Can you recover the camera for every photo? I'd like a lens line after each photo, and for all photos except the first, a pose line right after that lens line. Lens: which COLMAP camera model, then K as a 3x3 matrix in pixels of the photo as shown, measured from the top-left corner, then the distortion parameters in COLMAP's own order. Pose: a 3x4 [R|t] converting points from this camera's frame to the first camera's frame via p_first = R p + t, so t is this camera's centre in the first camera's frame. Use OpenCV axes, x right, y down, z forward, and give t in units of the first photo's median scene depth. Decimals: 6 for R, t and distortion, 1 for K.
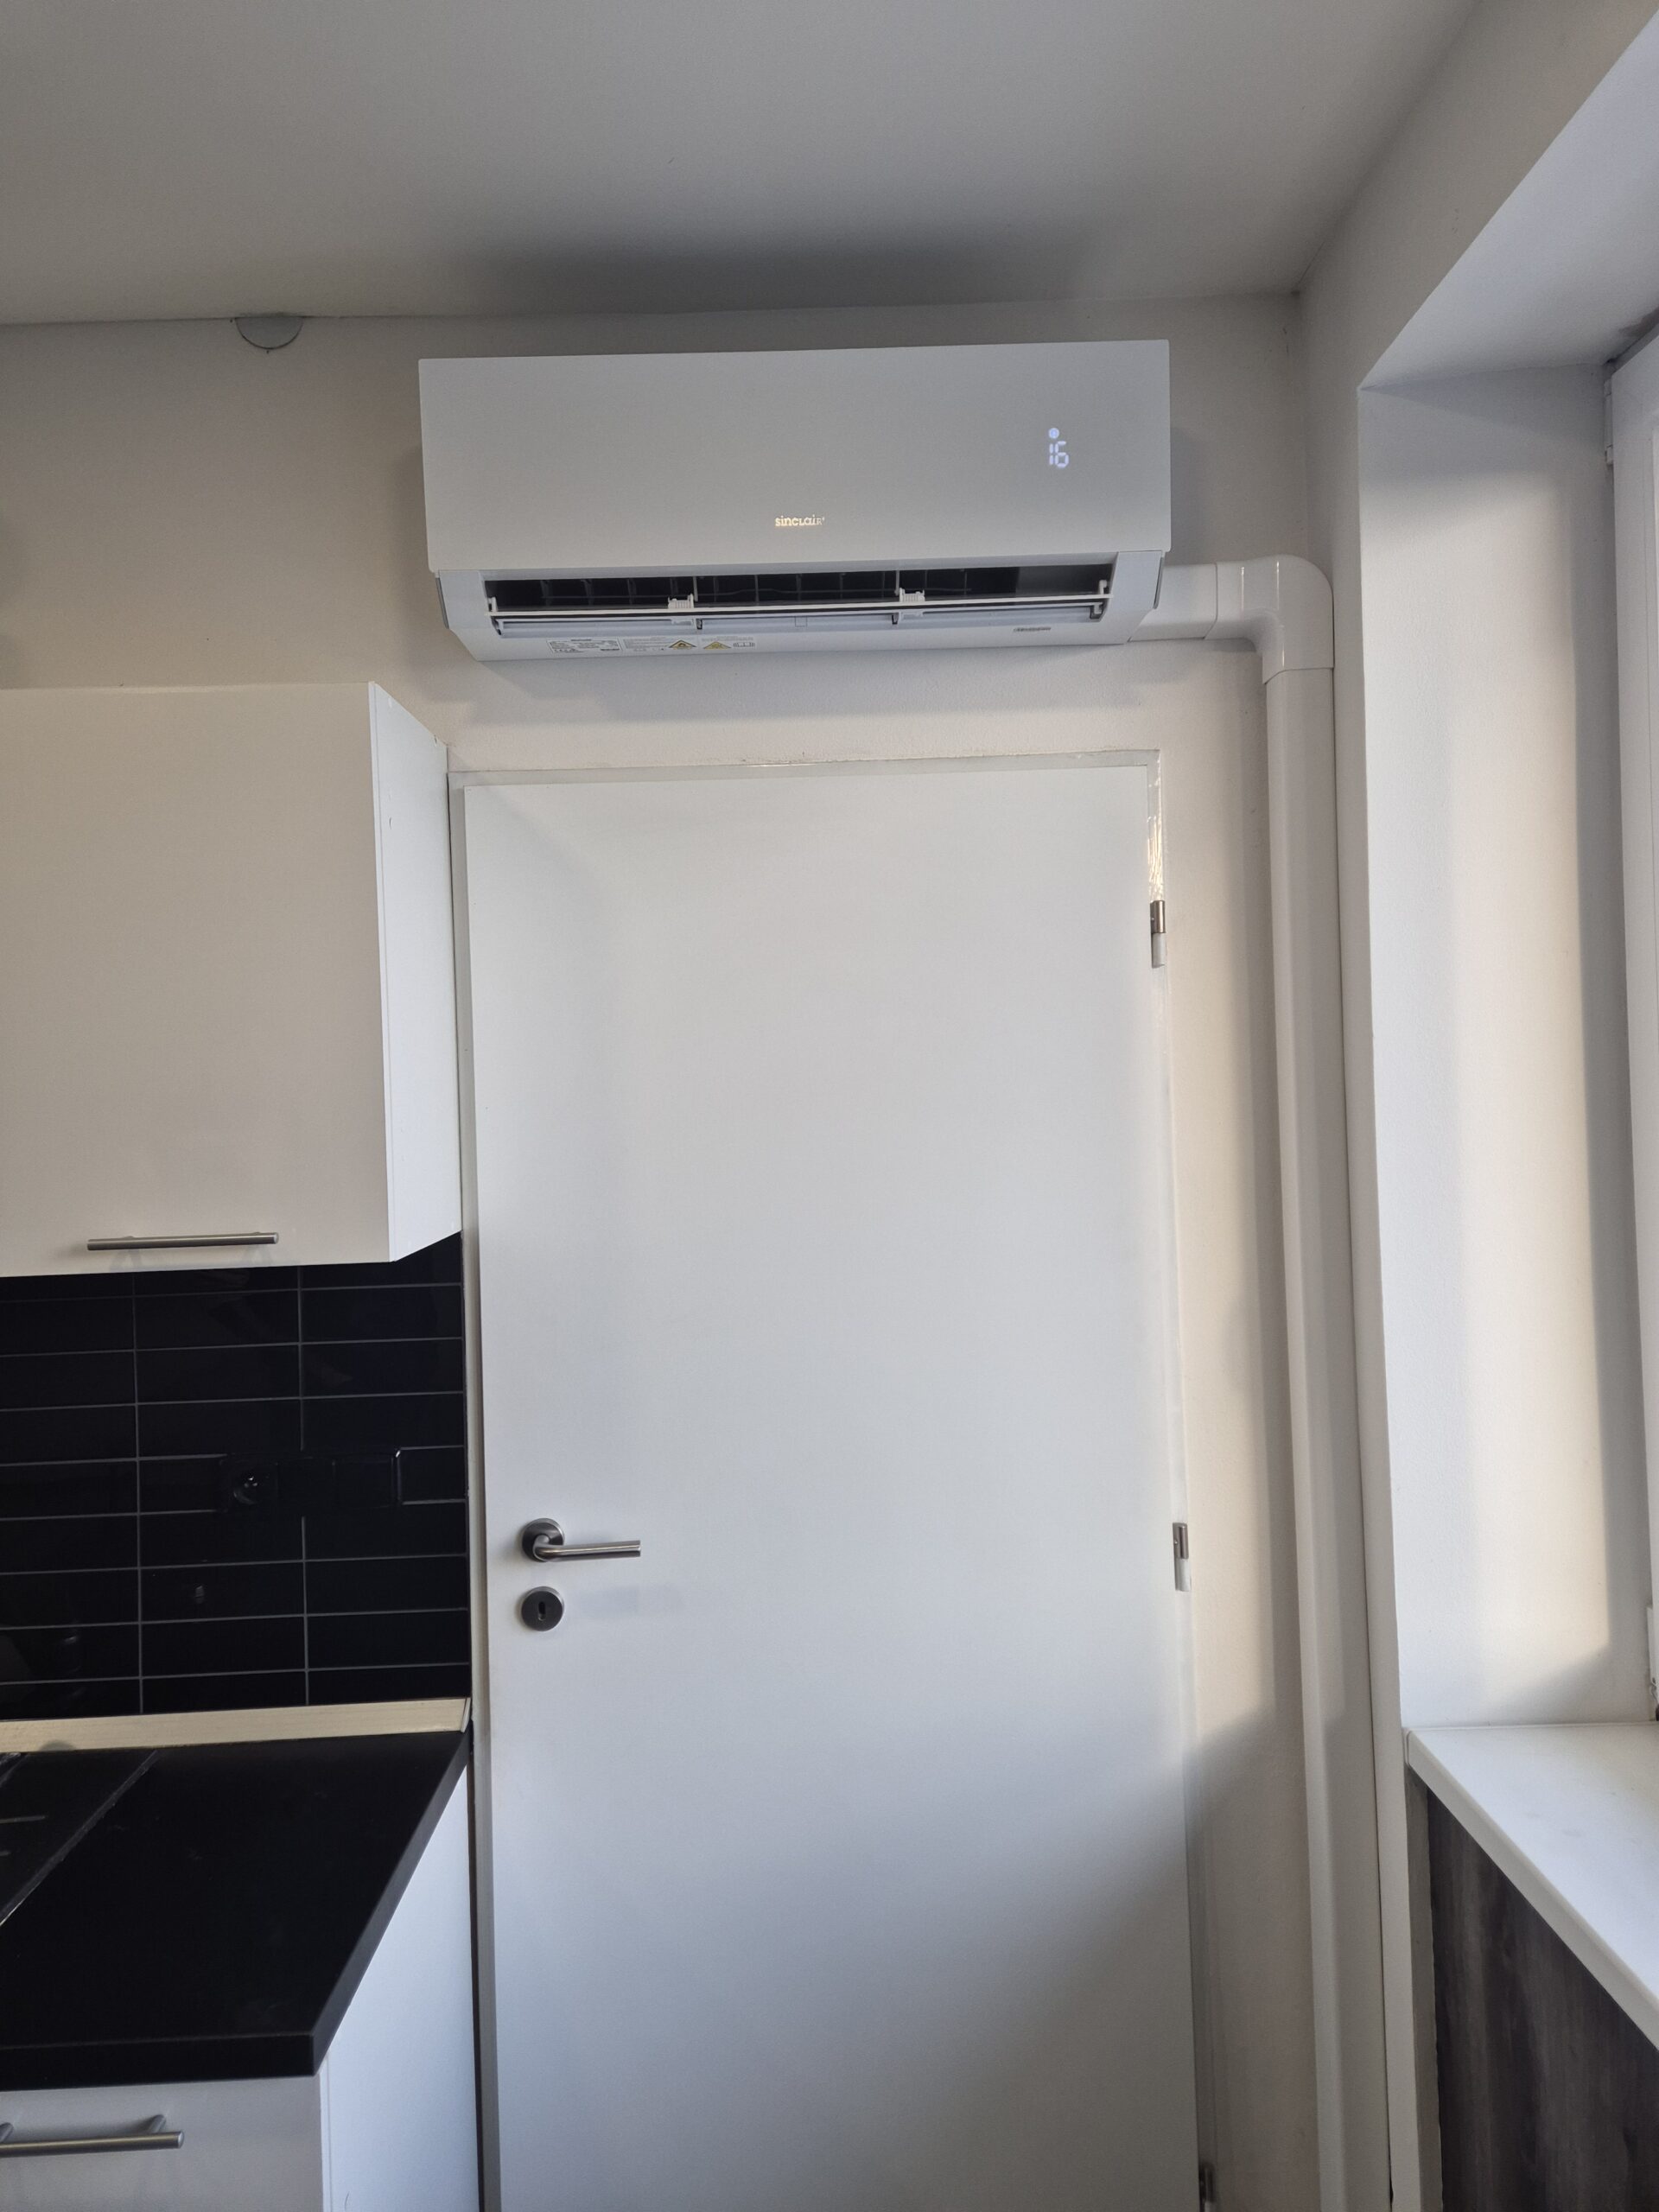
lens RADIAL K [[1499.0, 0, 817.5], [0, 1499.0, 1063.5], [0, 0, 1]] dist [0.092417, -0.084593]
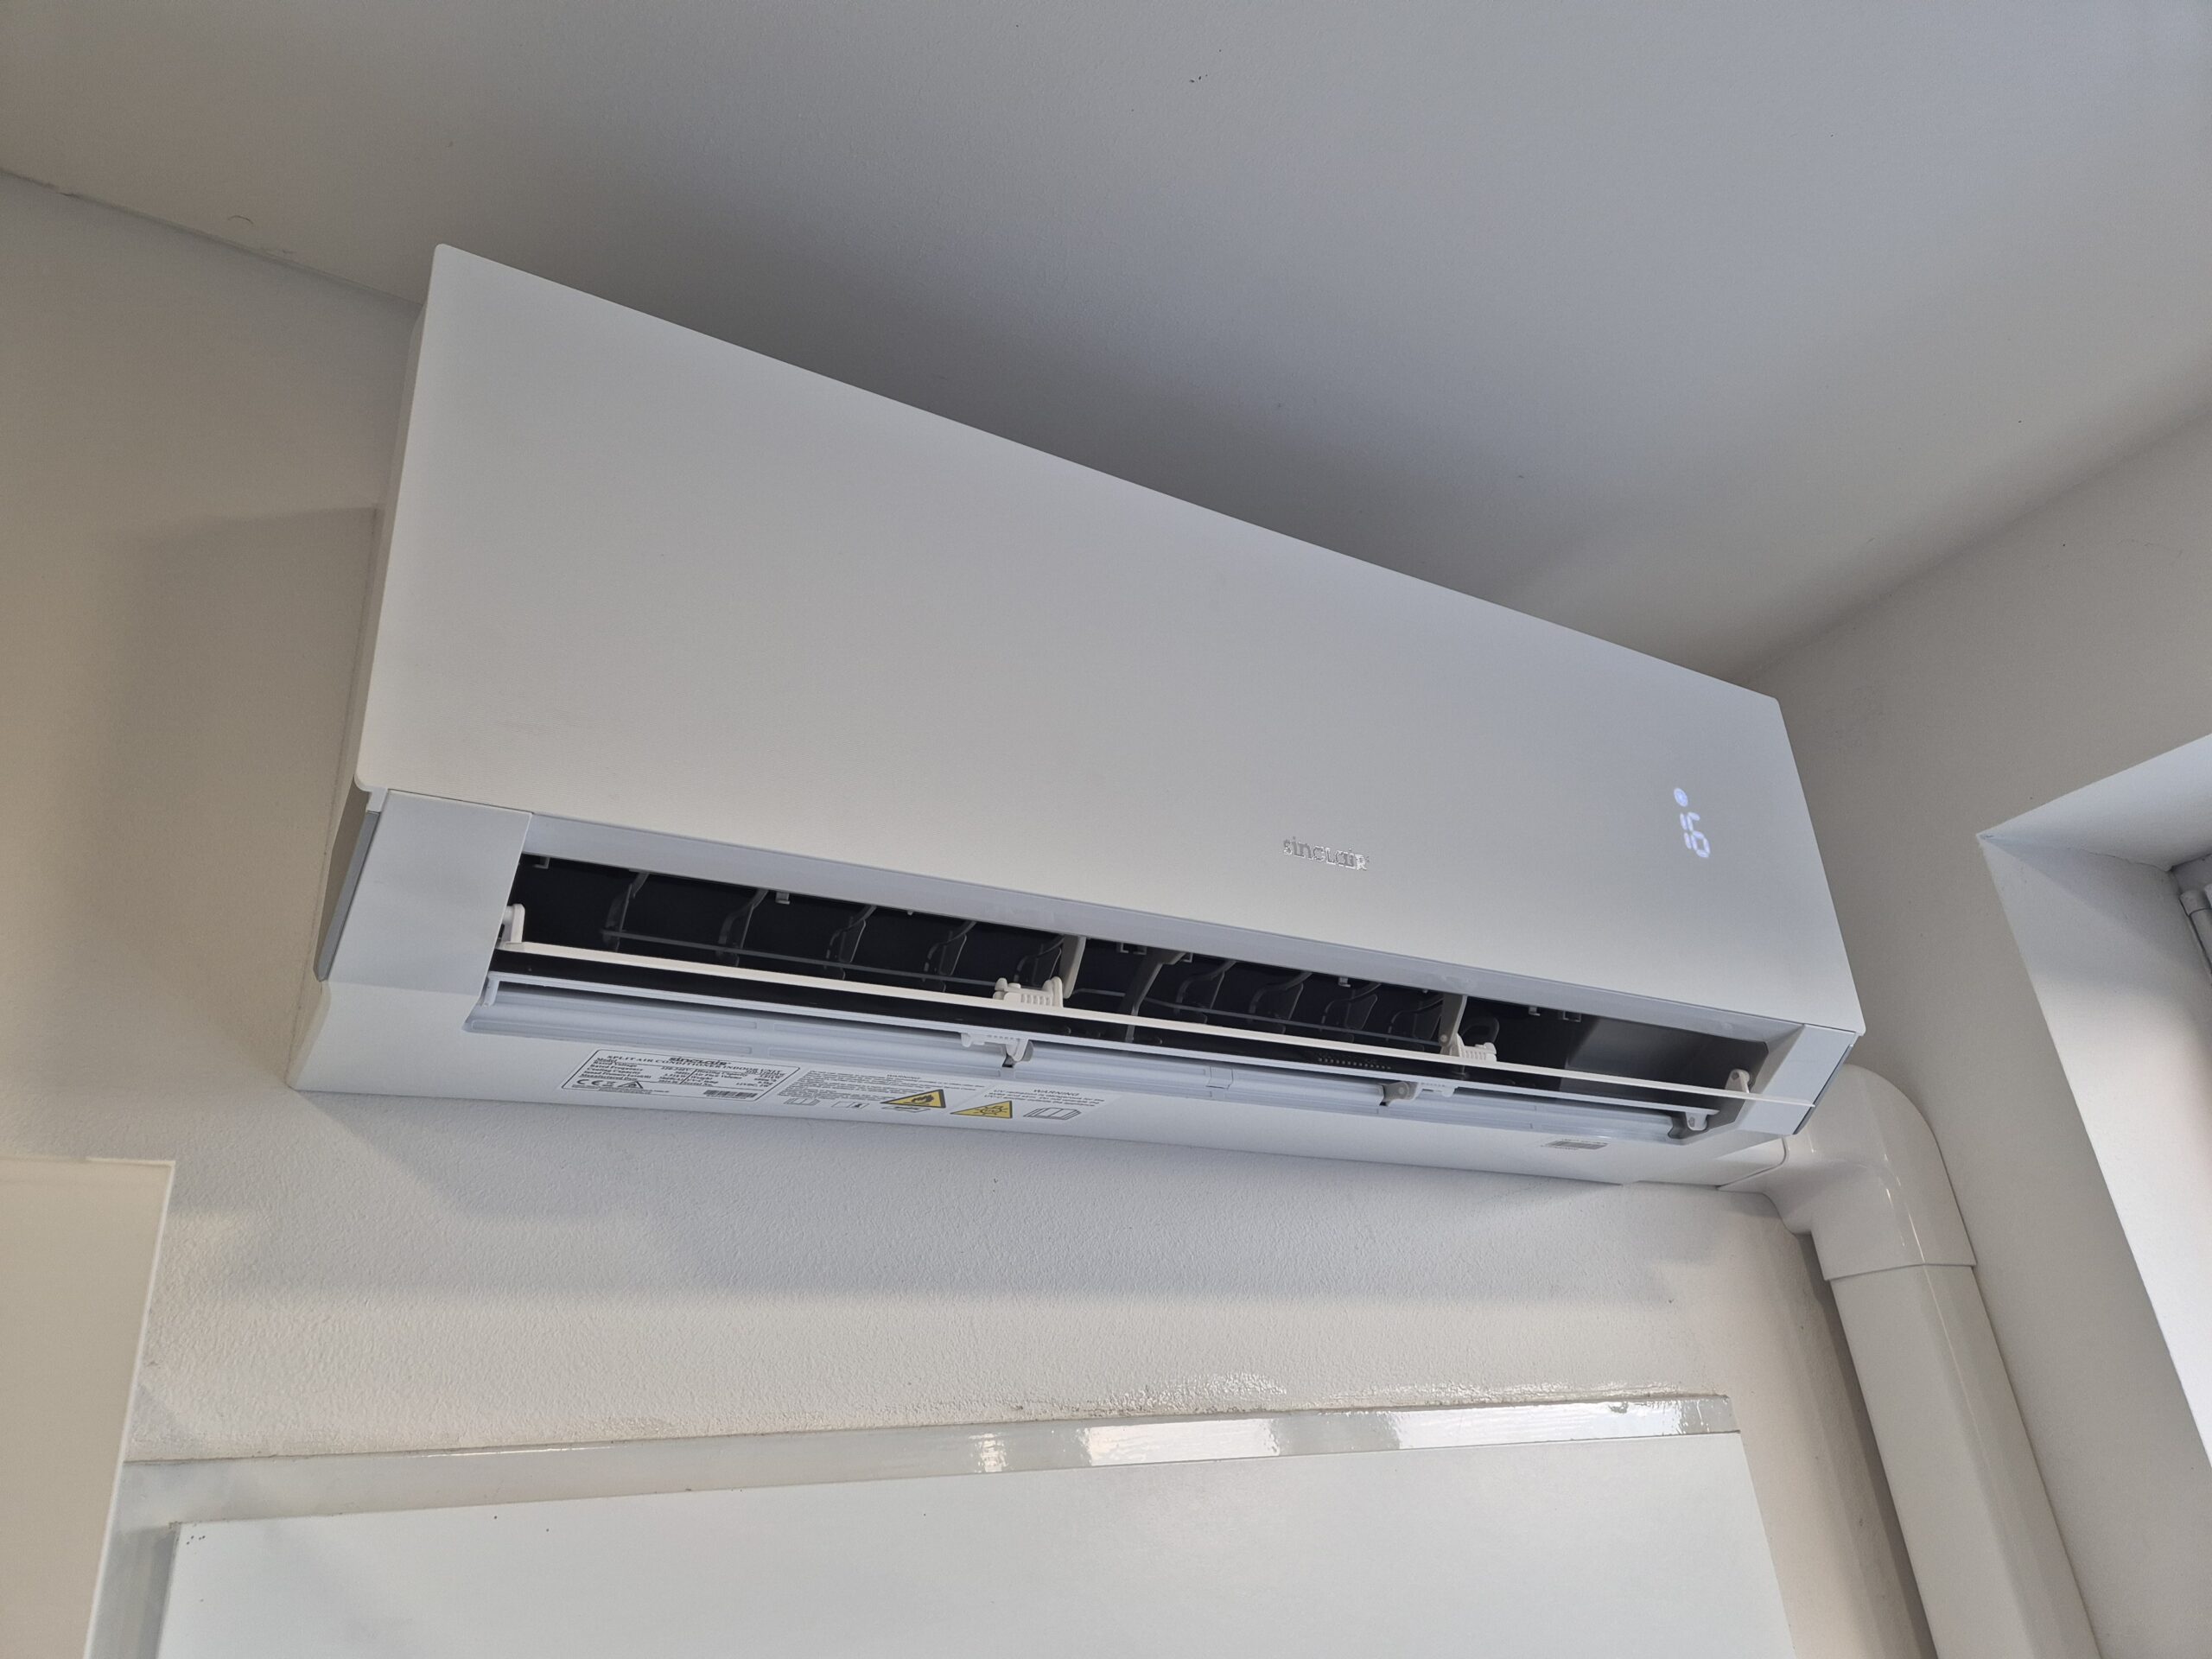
lens RADIAL K [[1501.3, 0, 1099.8], [0, 1501.3, 821.1], [0, 0, 1]] dist [0.088028, -0.087775]
pose [[0.844356, 0.194612, 0.499187, -0.264574], [0.054234, 0.895868, -0.440997, -0.170496], [-0.533030, 0.399432, 0.745878, 0.668584]]
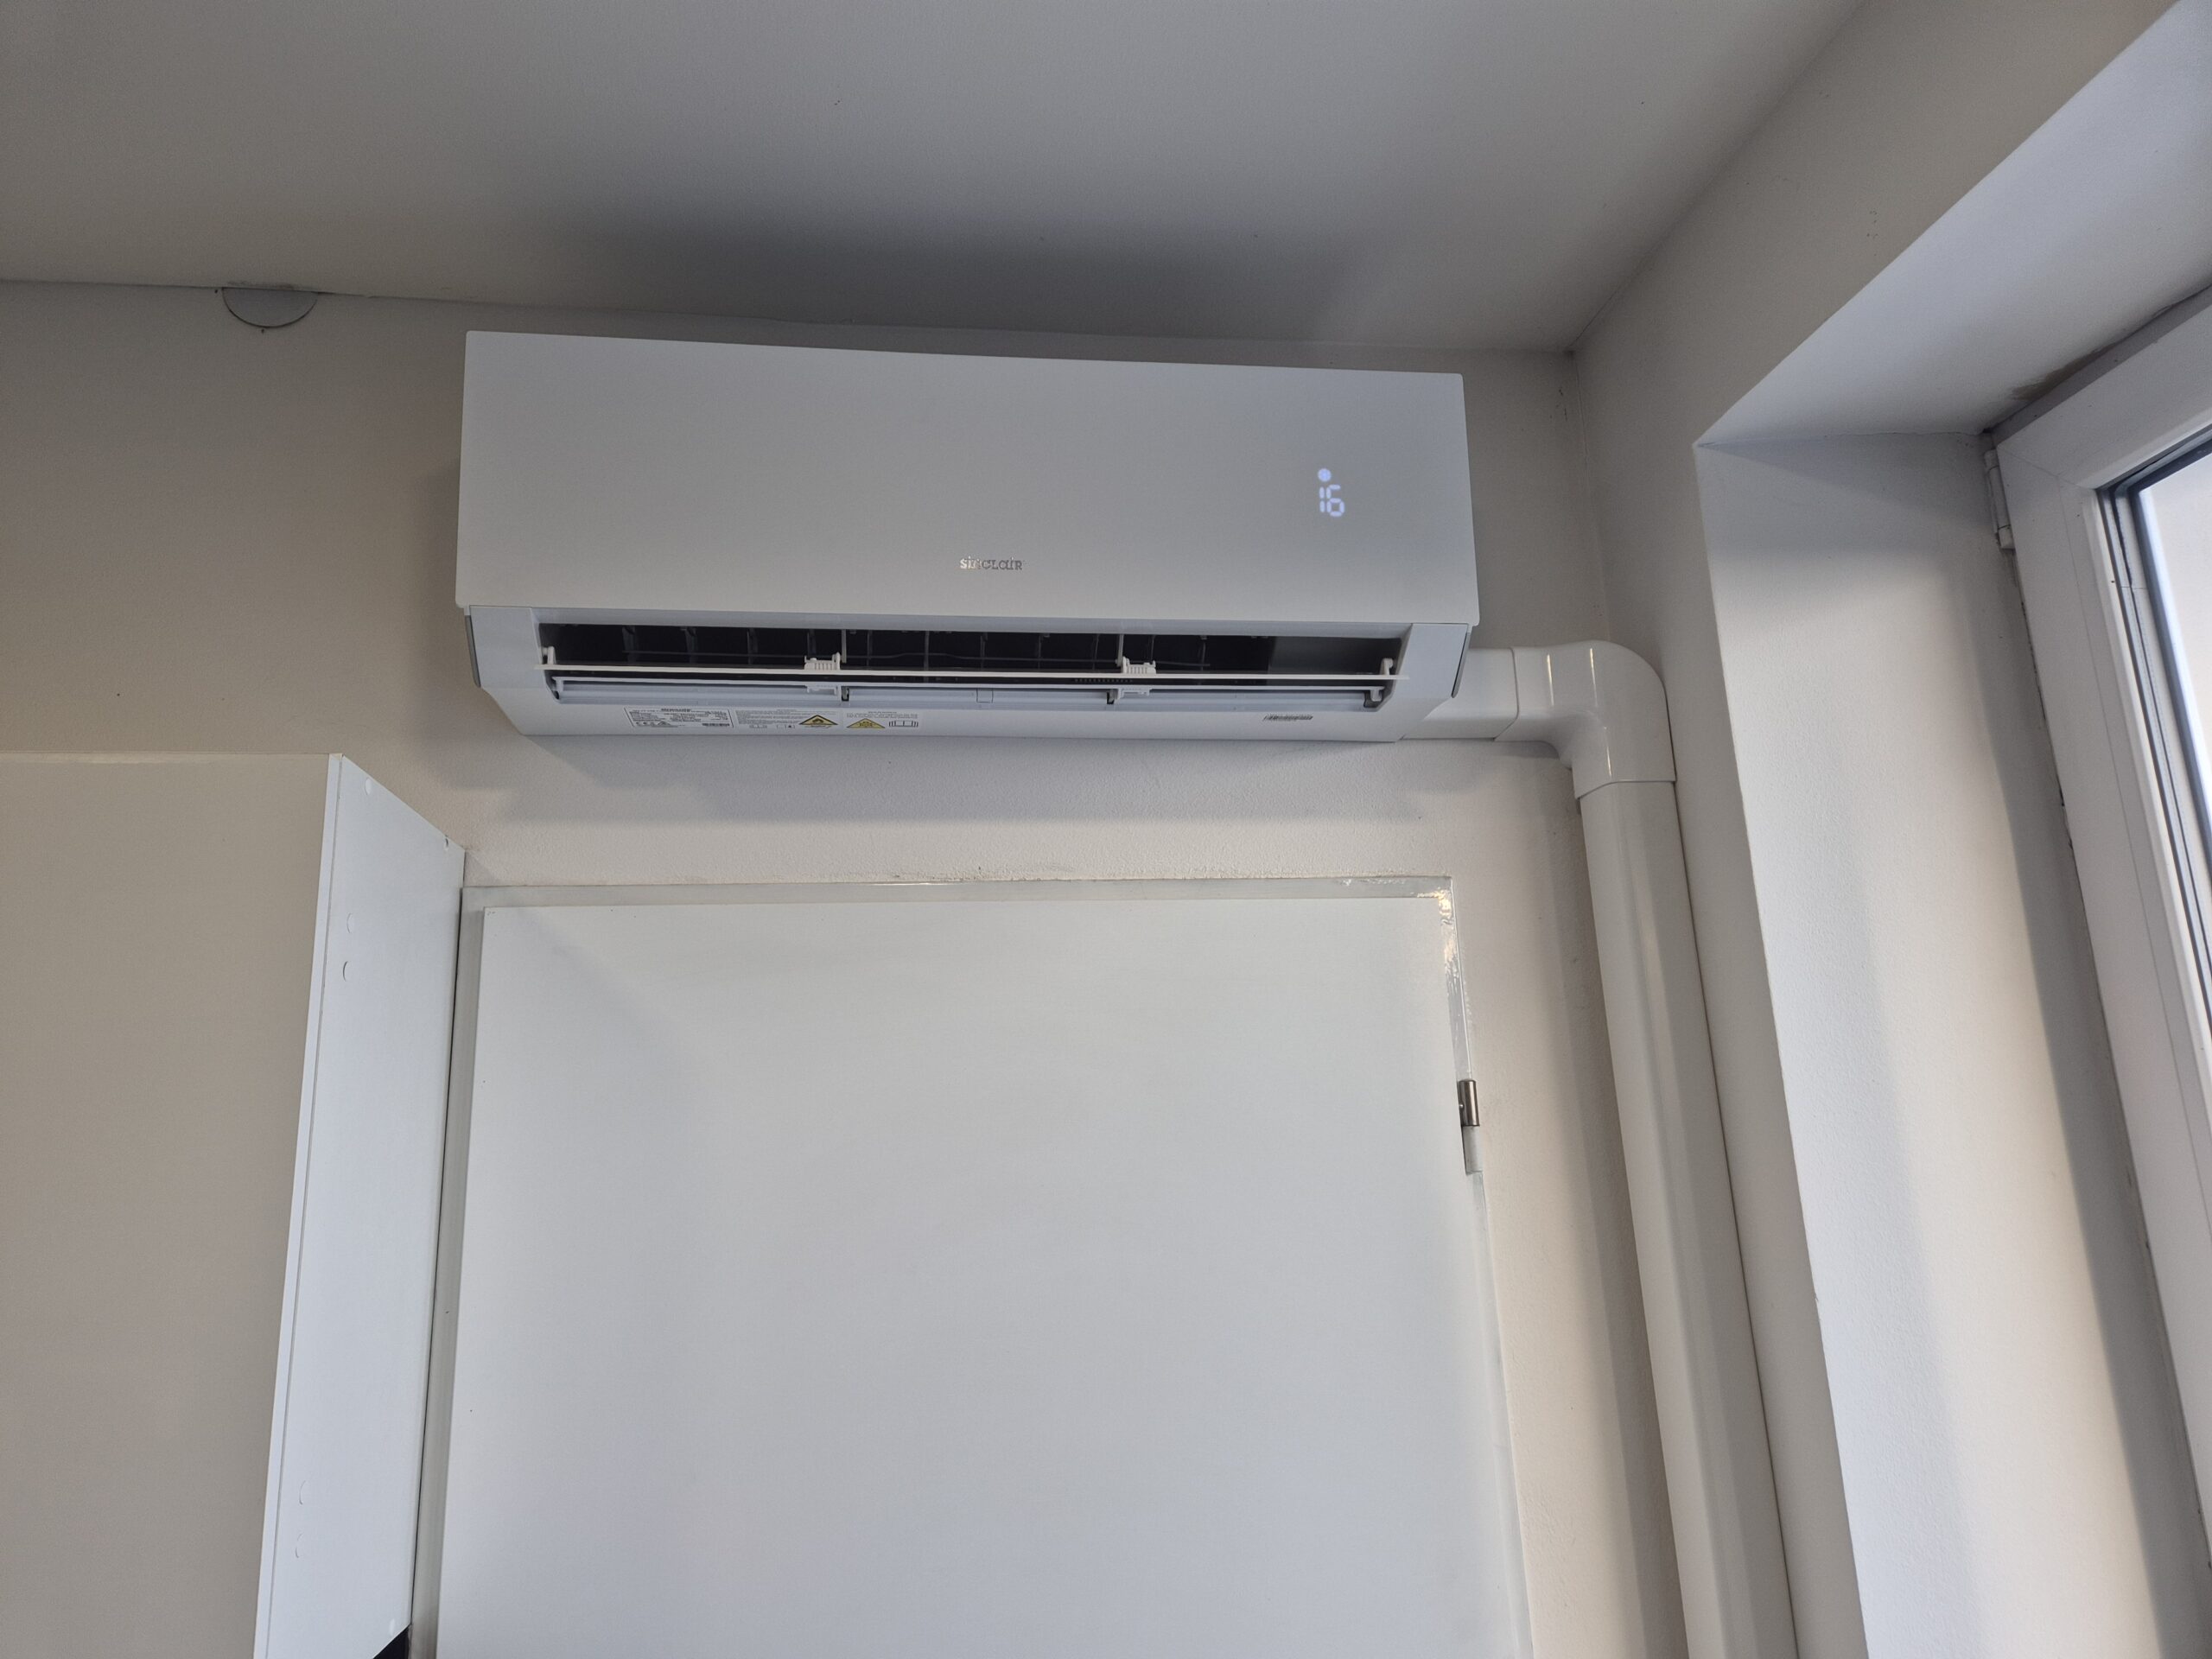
lens RADIAL K [[1501.3, 0, 1099.8], [0, 1501.3, 821.1], [0, 0, 1]] dist [0.088028, -0.087775]
pose [[0.991420, 0.026146, 0.128071, -0.047660], [0.003594, 0.973967, -0.226661, -0.065924], [-0.130664, 0.225177, 0.965517, 0.295578]]
